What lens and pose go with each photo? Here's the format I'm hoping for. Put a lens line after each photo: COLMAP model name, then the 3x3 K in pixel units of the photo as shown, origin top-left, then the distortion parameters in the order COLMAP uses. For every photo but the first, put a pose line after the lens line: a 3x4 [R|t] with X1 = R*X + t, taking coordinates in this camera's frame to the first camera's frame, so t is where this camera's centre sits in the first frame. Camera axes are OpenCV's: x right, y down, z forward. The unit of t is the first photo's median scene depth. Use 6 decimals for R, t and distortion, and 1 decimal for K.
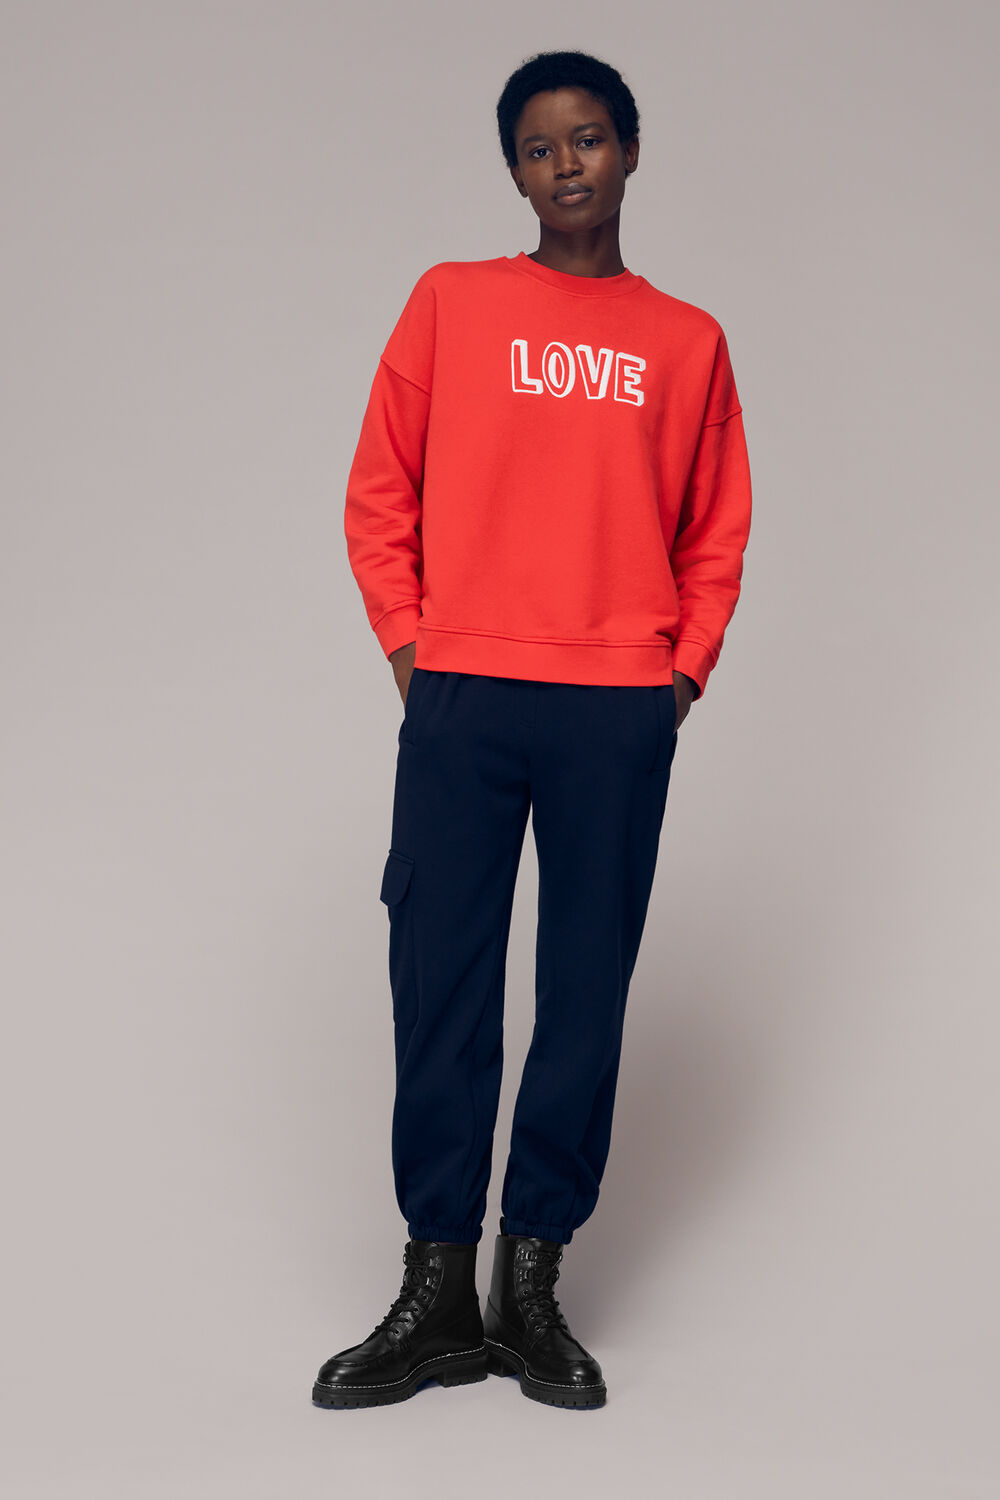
lens RADIAL K [[2143.6, 0, 500.3], [0, 2143.6, 749.7], [0, 0, 1]] dist [-0.354095, 0.000000]
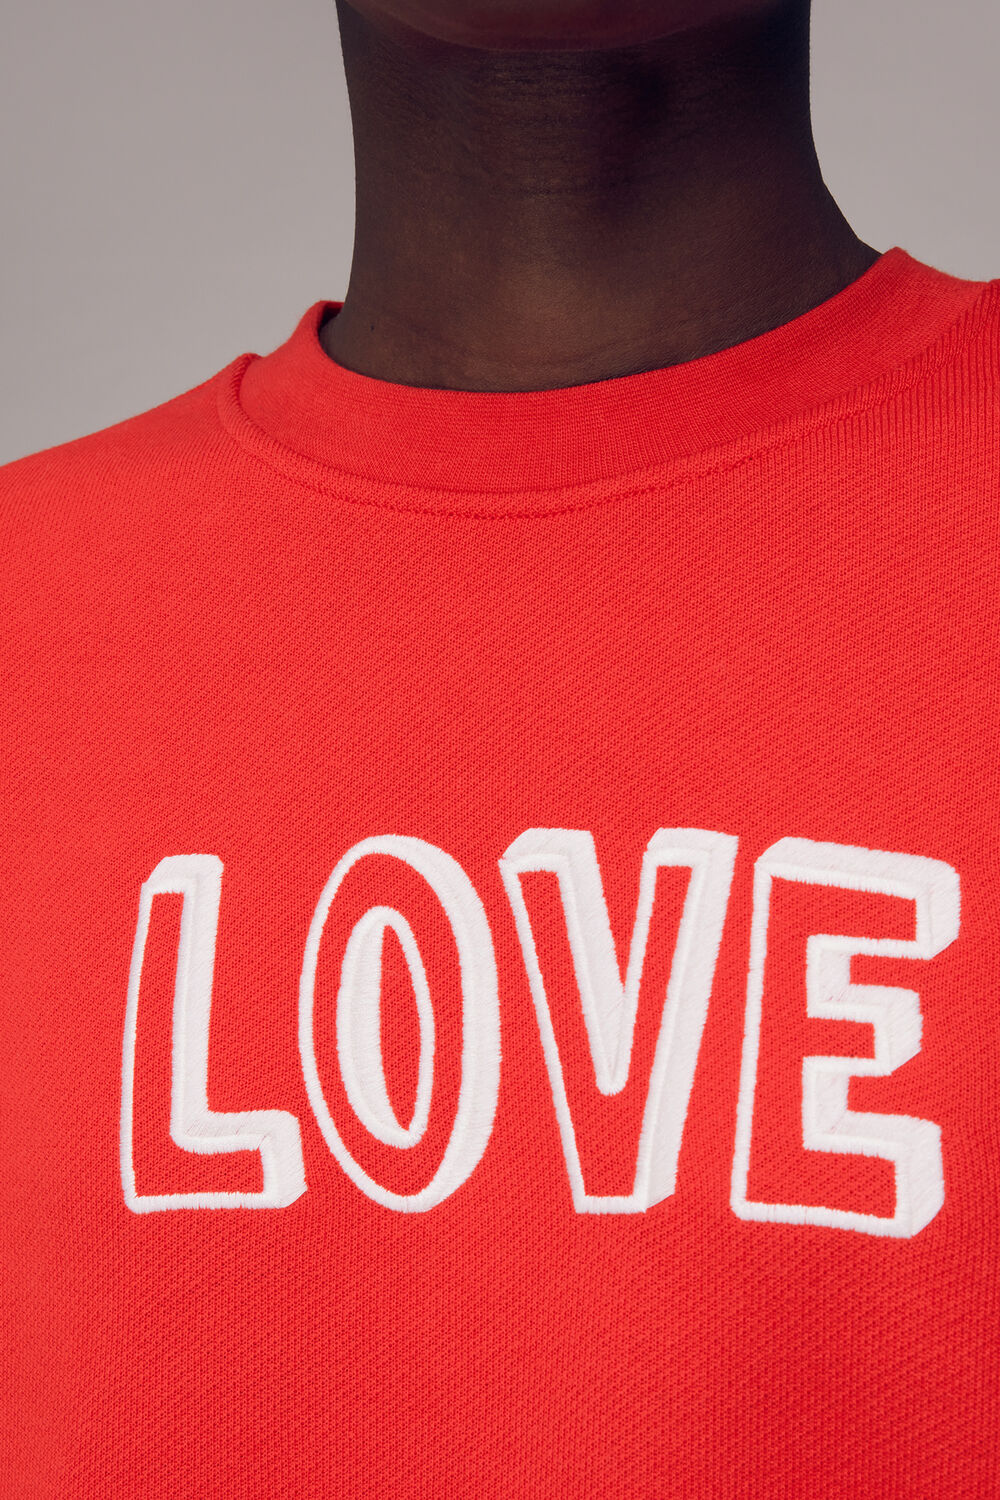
lens RADIAL K [[2143.6, 0, 499.4], [0, 2143.6, 749.8], [0, 0, 1]] dist [-0.354095, 0.000000]
pose [[0.869500, -0.151015, -0.470281, 0.110361], [0.128854, 0.988497, -0.079185, -0.185916], [0.476830, 0.008254, 0.878957, 0.866340]]
